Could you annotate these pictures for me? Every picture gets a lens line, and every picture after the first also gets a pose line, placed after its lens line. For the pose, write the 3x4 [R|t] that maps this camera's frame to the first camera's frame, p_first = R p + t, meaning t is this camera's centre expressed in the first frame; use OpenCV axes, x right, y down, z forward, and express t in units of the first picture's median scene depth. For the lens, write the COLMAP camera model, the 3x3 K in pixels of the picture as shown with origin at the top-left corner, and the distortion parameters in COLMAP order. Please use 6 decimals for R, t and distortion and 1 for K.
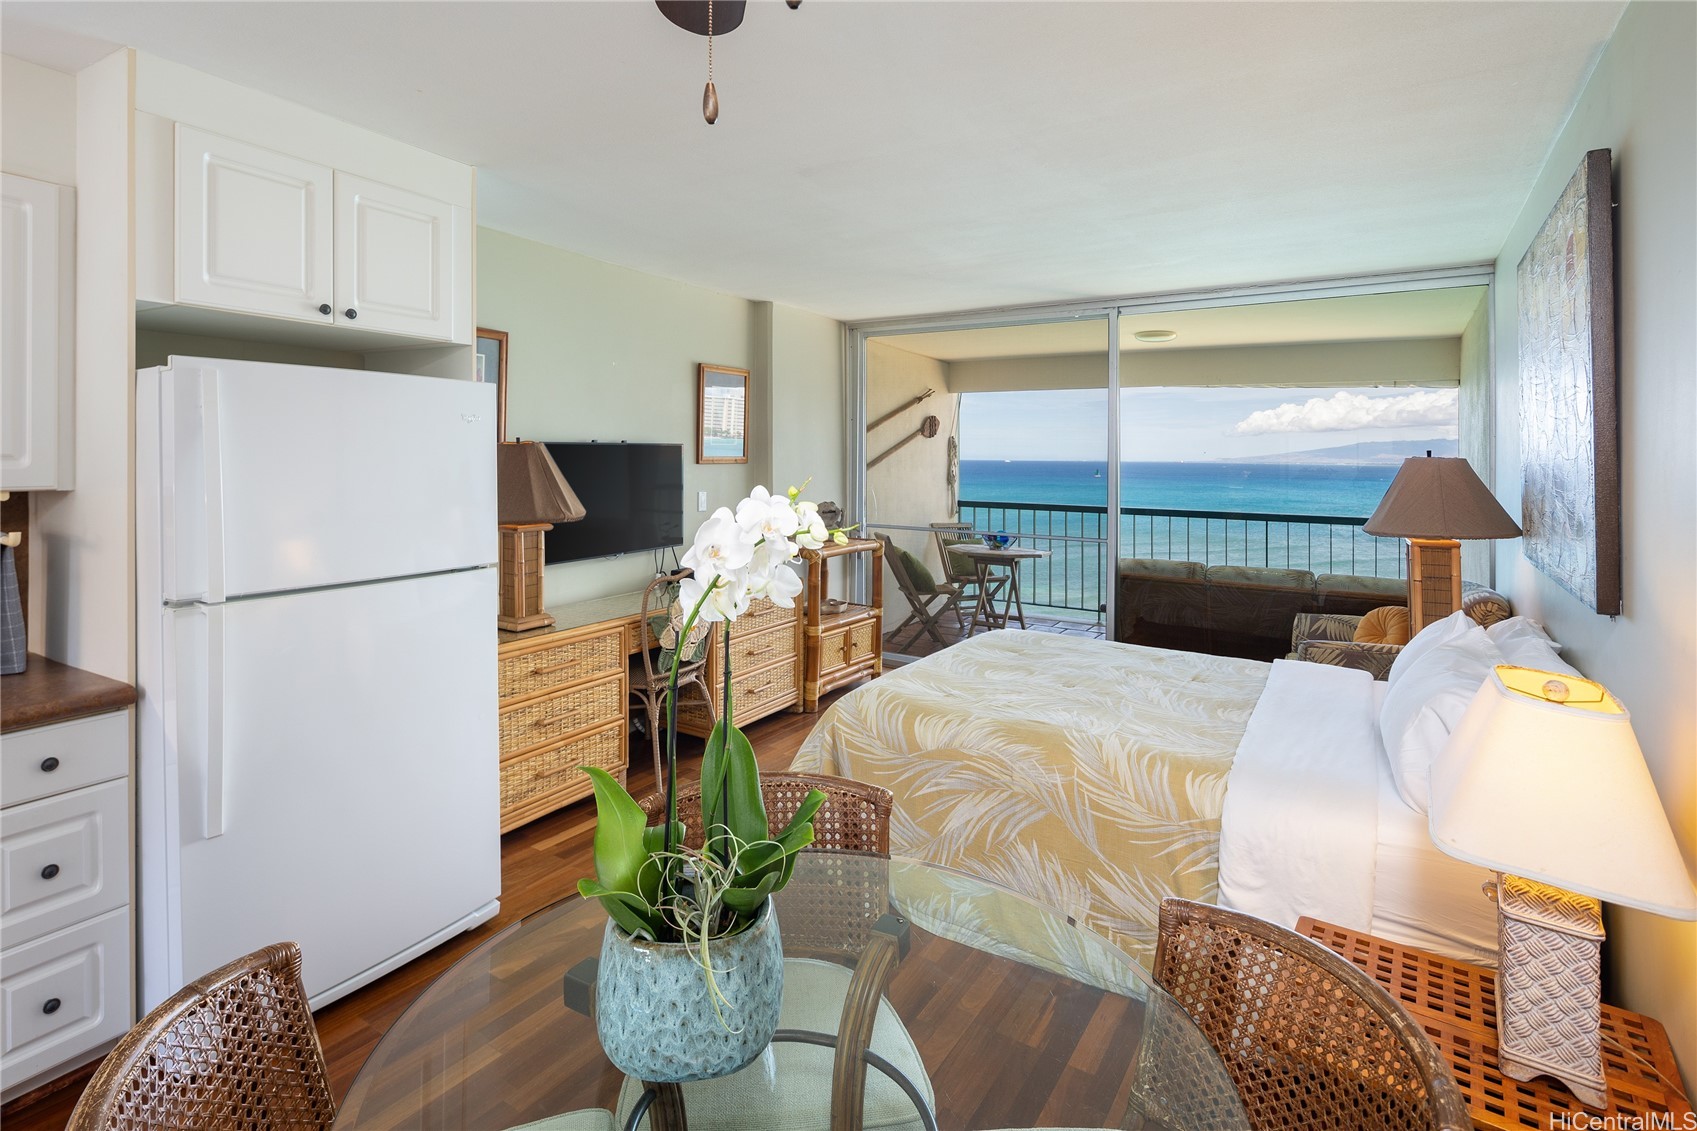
lens RADIAL K [[830.6, 0, 842.8], [0, 830.6, 449.9], [0, 0, 1]] dist [0.004040, -0.005446]
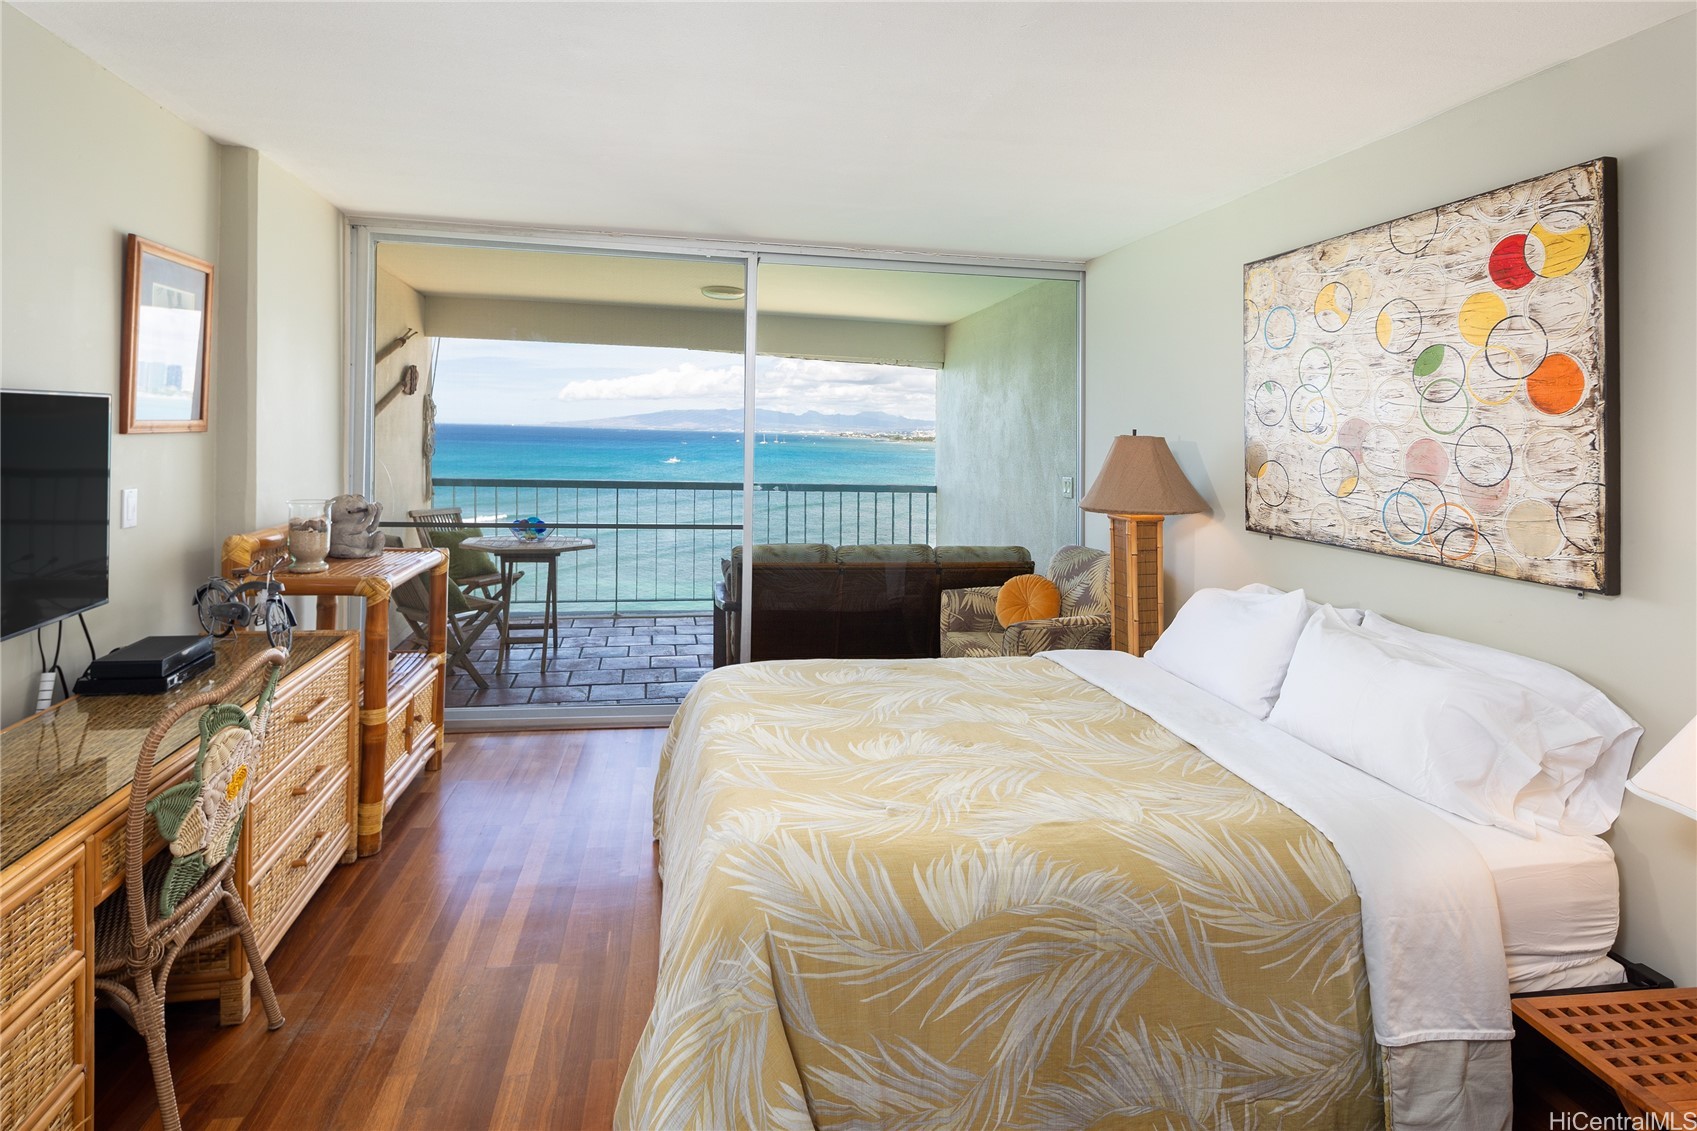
lens RADIAL K [[830.6, 0, 824.0], [0, 830.6, 417.4], [0, 0, 1]] dist [0.004040, -0.005446]
pose [[0.730386, 0.018324, 0.682789, -0.233042], [-0.022567, 0.999742, -0.002689, -0.001943], [-0.682662, -0.013445, 0.730611, 0.385083]]
